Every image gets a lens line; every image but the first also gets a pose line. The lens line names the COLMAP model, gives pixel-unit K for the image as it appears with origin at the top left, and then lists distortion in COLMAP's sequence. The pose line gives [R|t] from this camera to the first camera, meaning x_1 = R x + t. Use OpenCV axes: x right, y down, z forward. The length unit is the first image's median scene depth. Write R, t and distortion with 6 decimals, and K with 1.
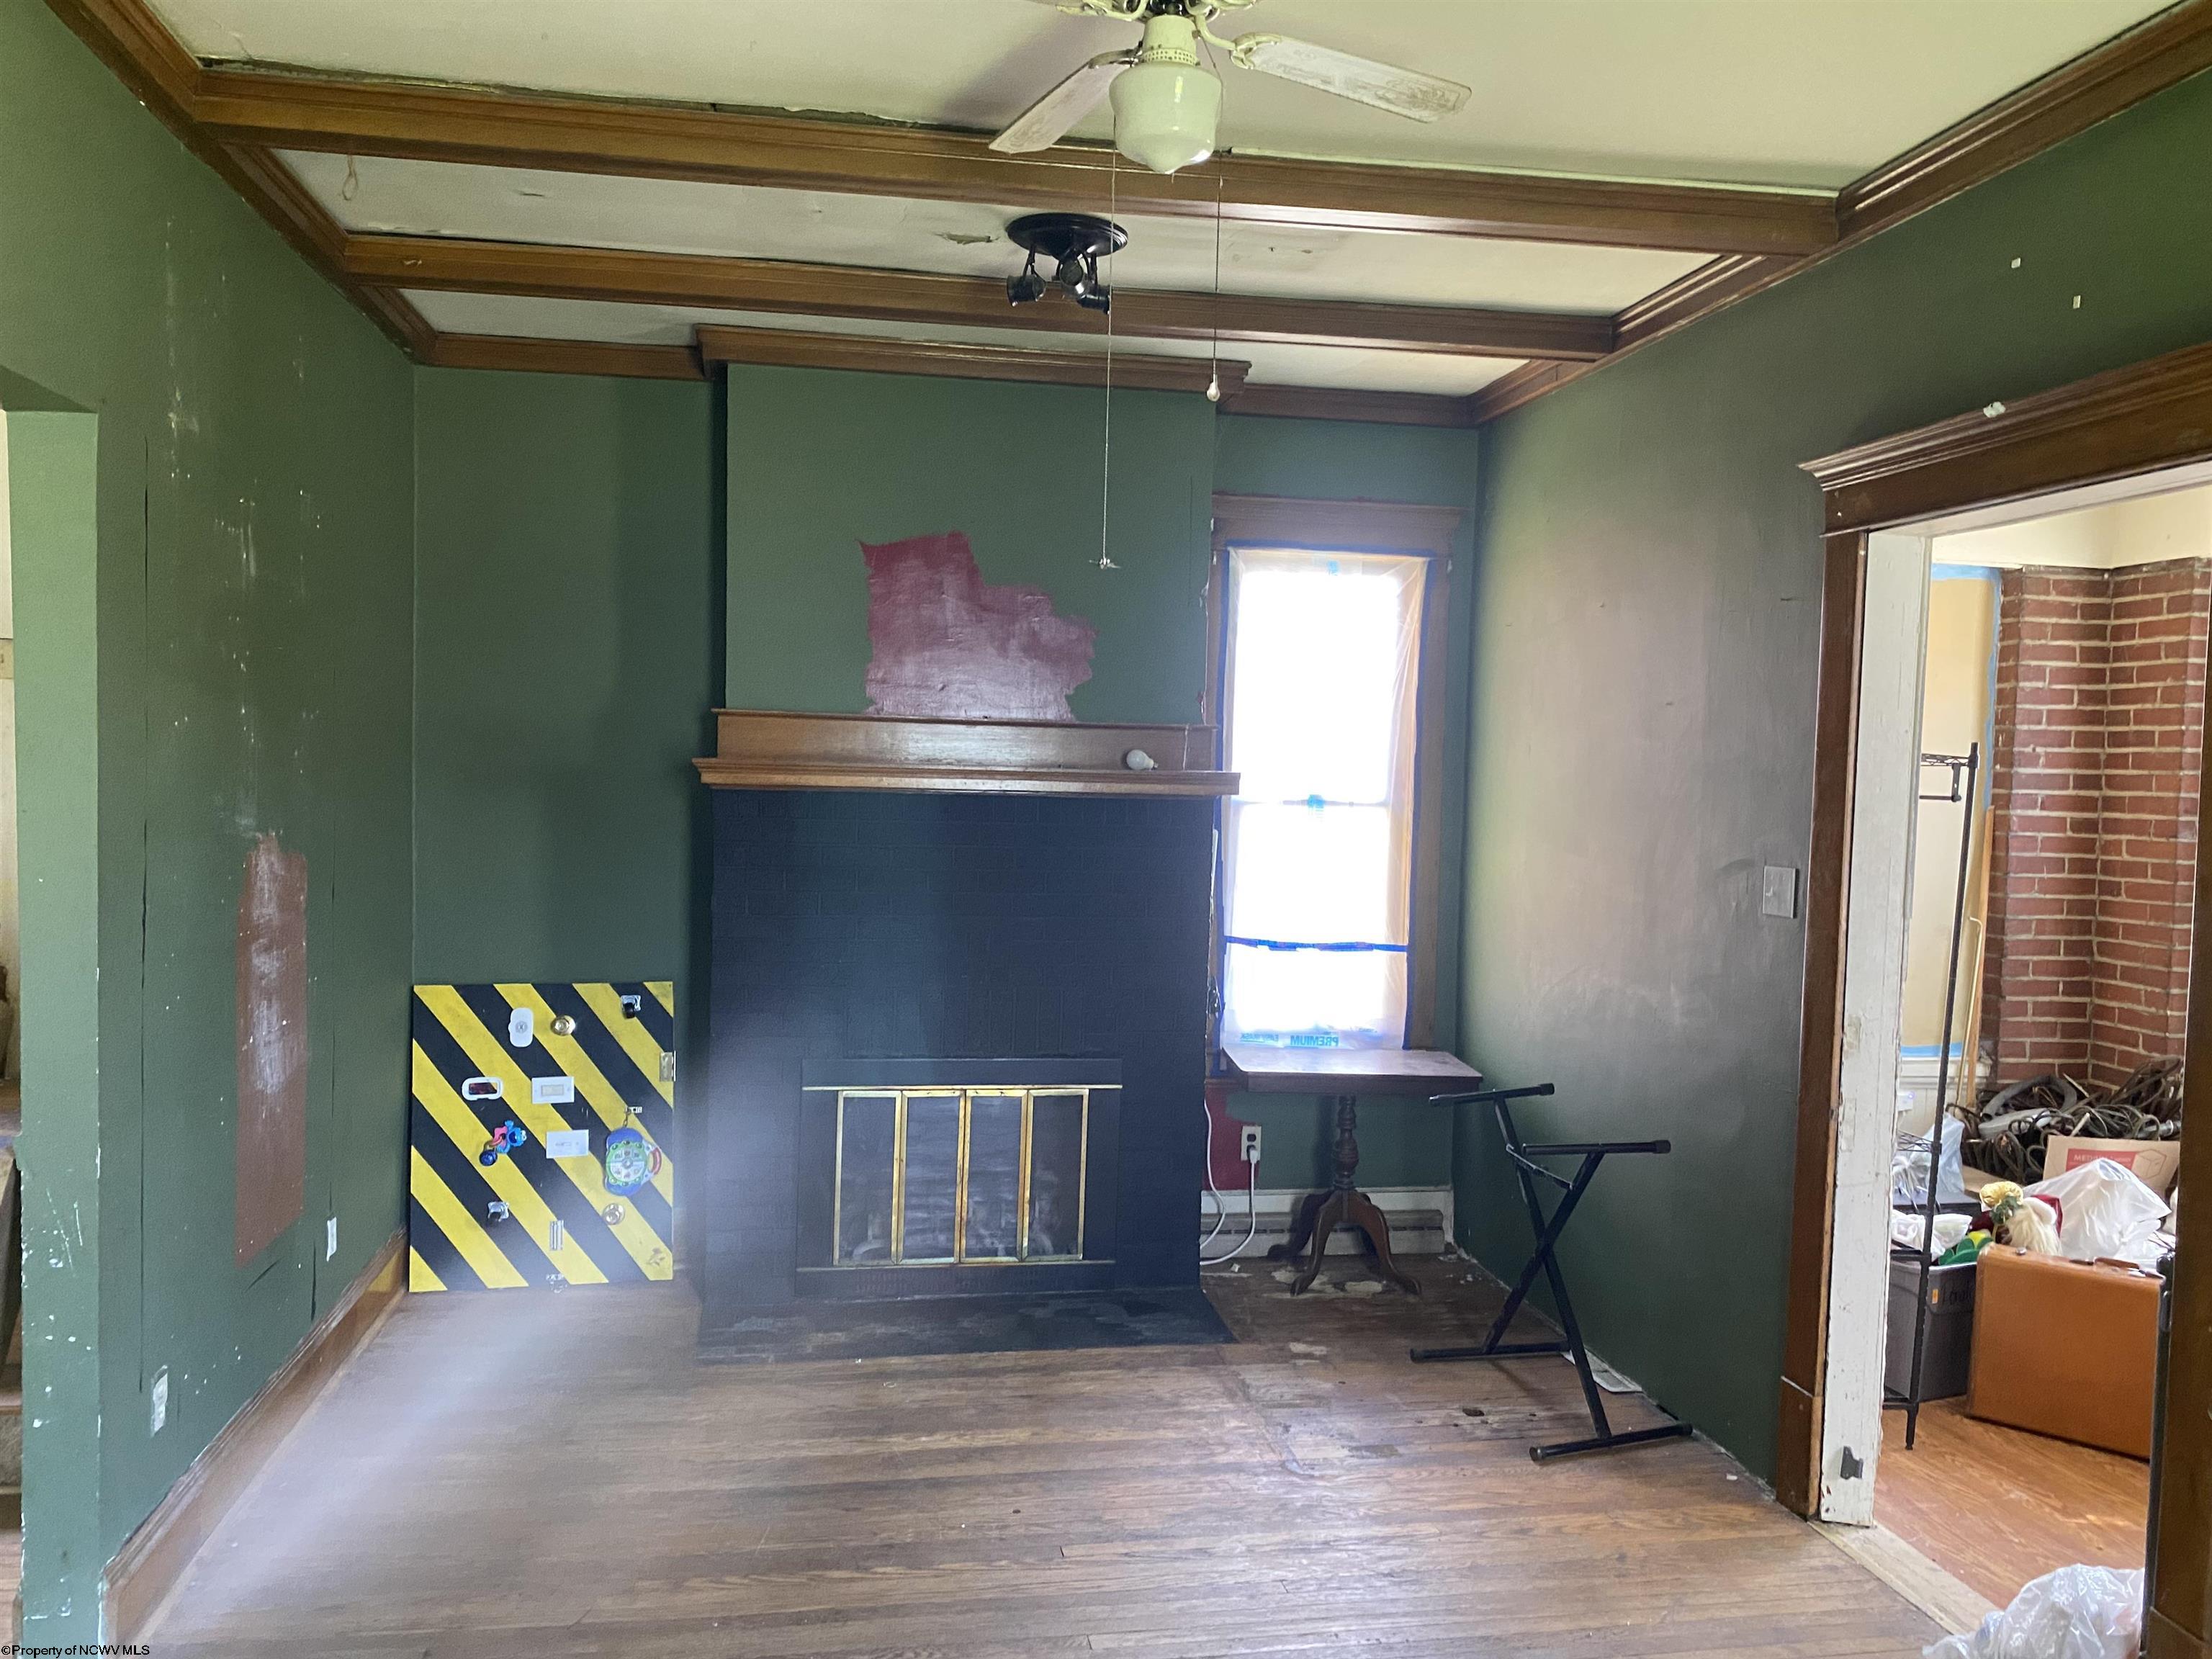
lens RADIAL K [[1681.8, 0, 1103.3], [0, 1681.8, 835.2], [0, 0, 1]] dist [0.065614, -0.083895]
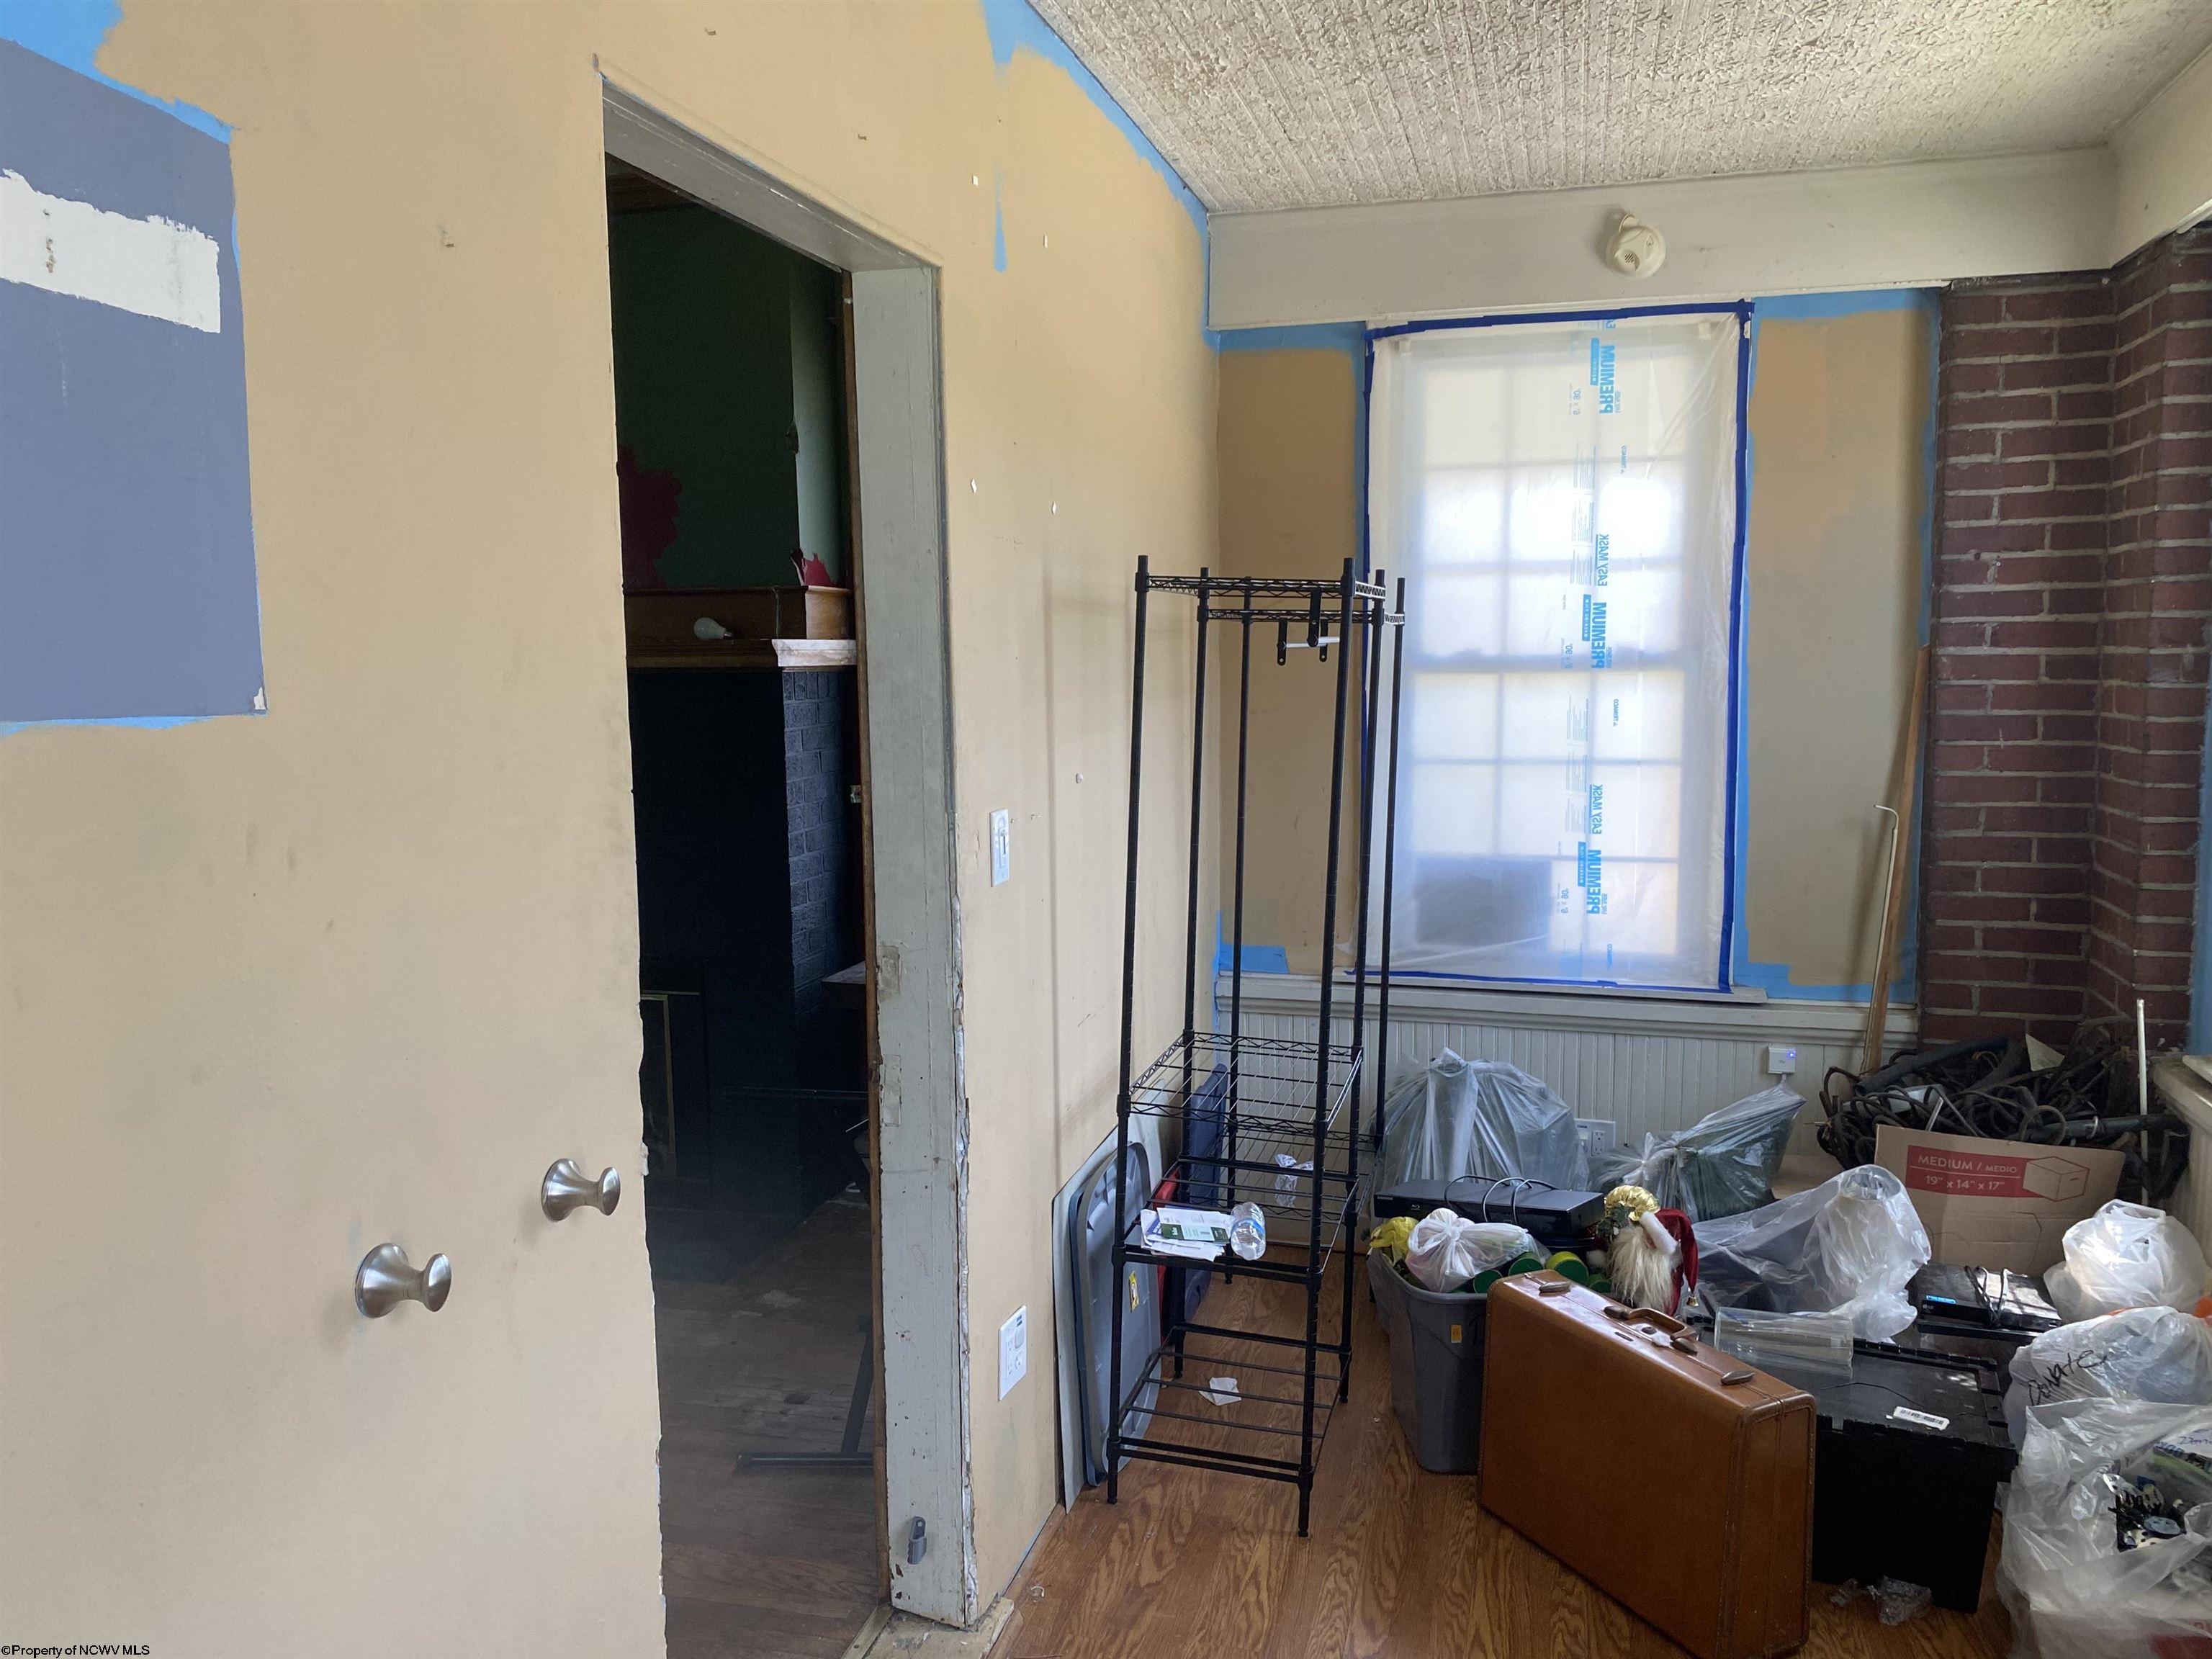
lens RADIAL K [[1681.8, 0, 1108.1], [0, 1681.8, 822.1], [0, 0, 1]] dist [0.065614, -0.083895]
pose [[0.907765, 0.005664, -0.419441, 0.517910], [0.020712, 0.998084, 0.058302, 0.008295], [0.418967, -0.061612, 0.905909, 0.238878]]
